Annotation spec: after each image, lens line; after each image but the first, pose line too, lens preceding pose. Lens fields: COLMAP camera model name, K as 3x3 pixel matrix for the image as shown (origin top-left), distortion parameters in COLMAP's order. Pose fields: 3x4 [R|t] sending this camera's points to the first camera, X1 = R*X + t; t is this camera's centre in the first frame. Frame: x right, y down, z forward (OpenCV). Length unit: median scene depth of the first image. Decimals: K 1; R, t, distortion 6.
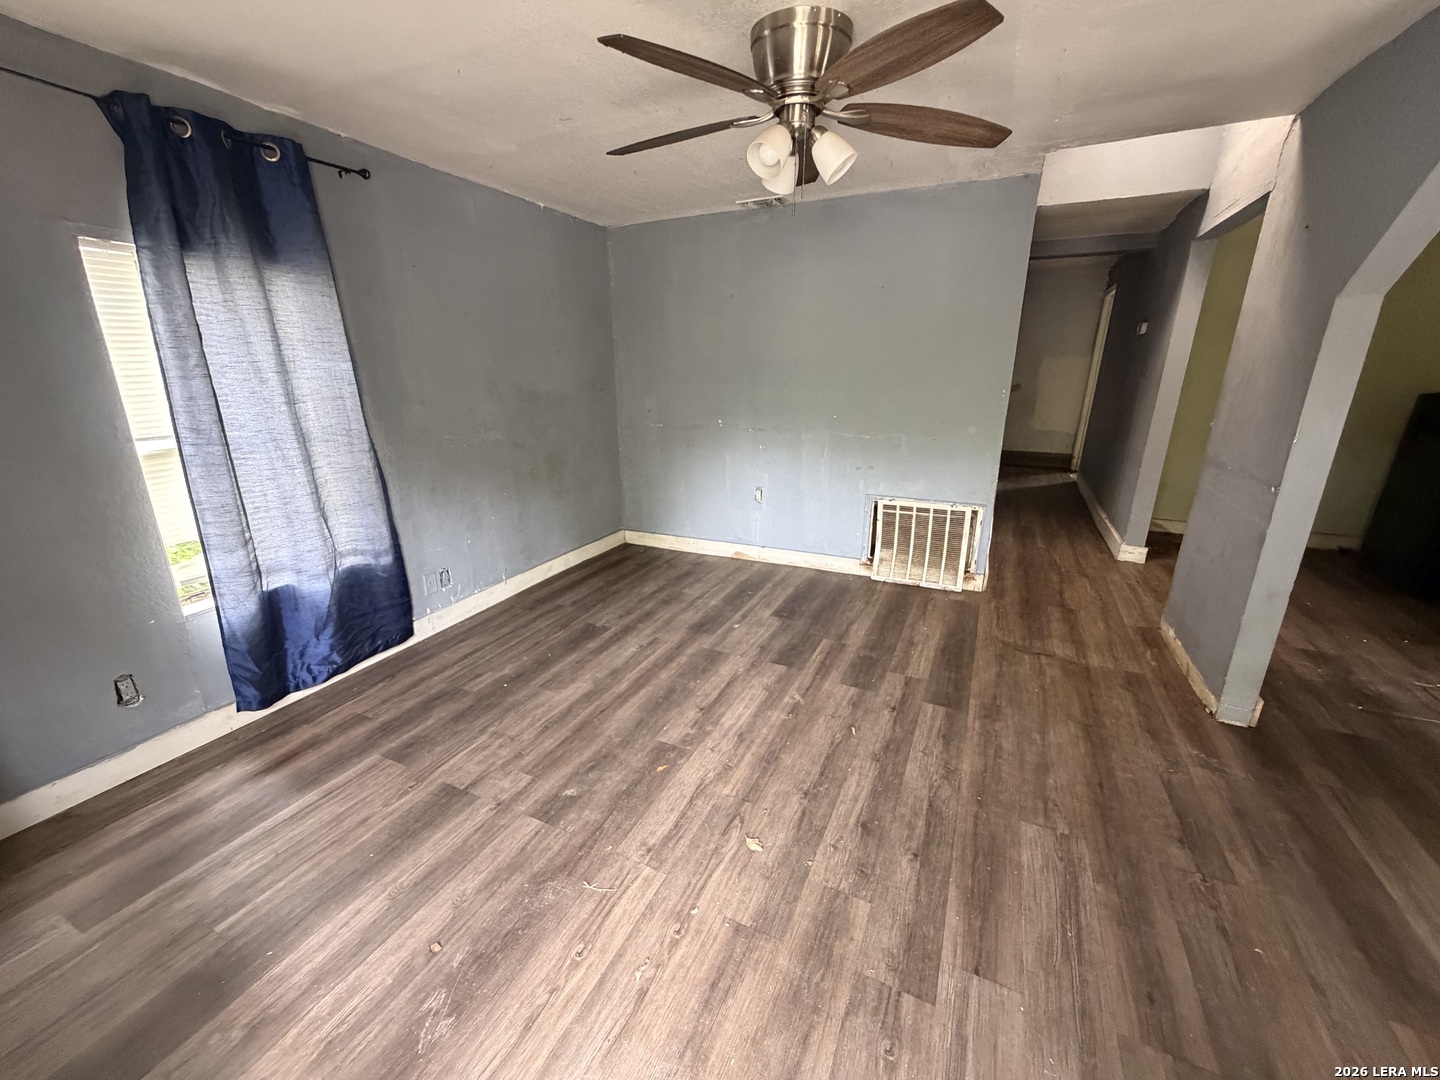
lens RADIAL K [[577.4, 0, 713.9], [0, 577.4, 539.1], [0, 0, 1]] dist [0.001064, 0.000083]
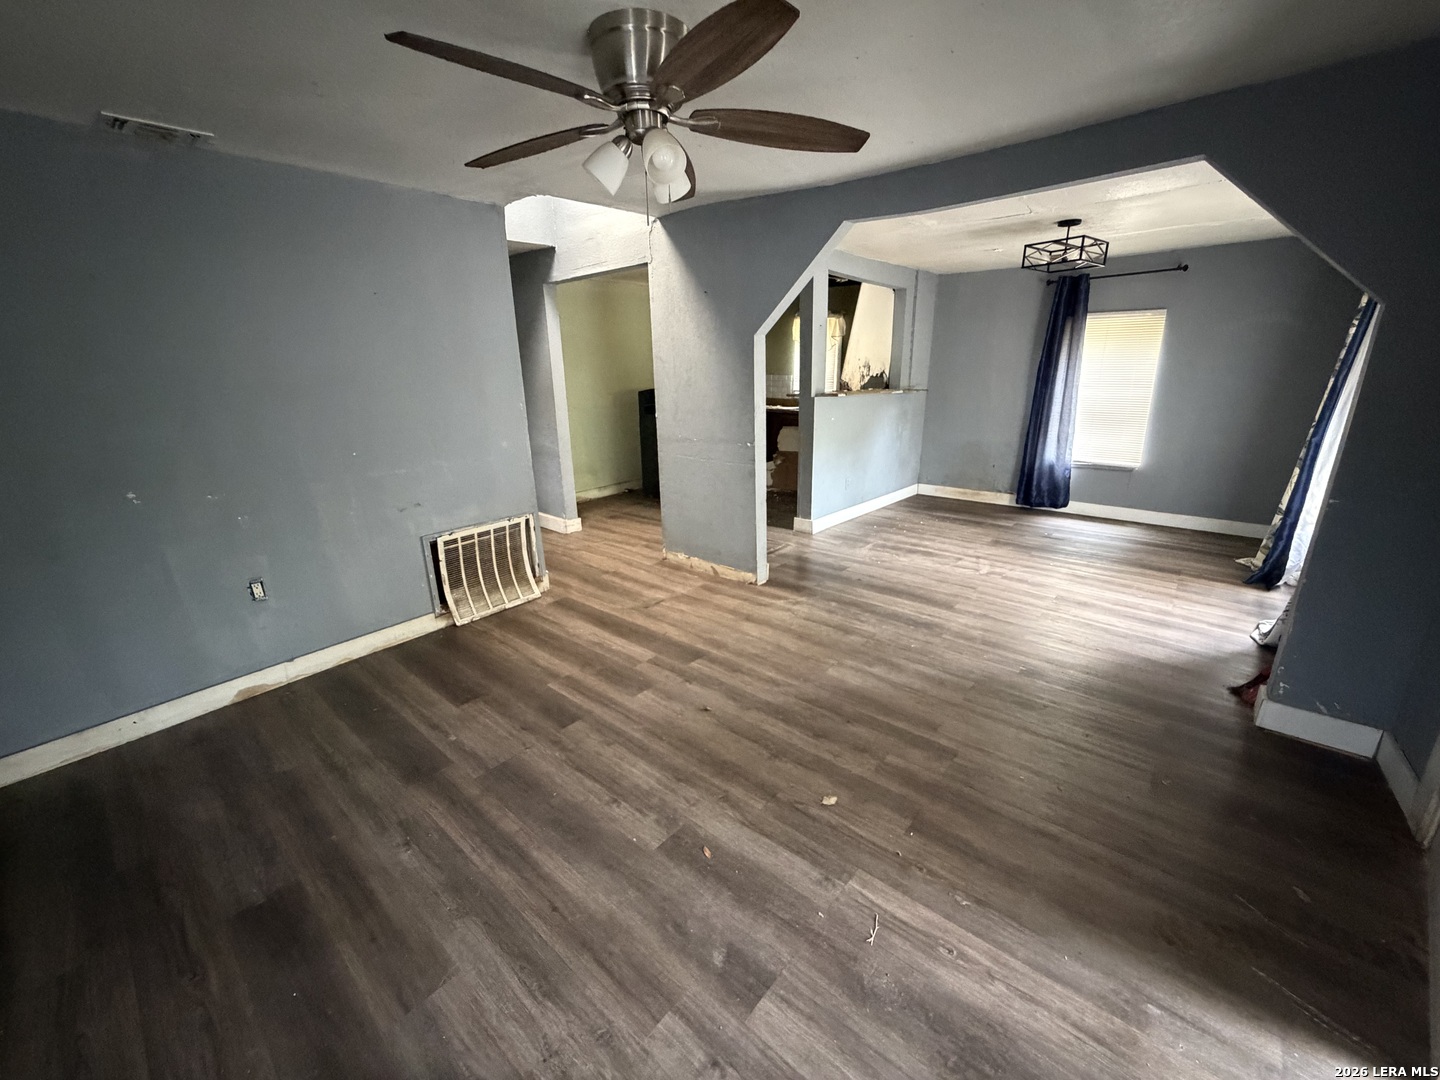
lens RADIAL K [[577.4, 0, 713.9], [0, 577.4, 539.1], [0, 0, 1]] dist [0.001064, 0.000083]
pose [[0.264767, -0.280764, 0.922535, -0.555816], [0.310126, 0.930644, 0.194226, -0.145421], [-0.913083, 0.234677, 0.333476, 0.450066]]
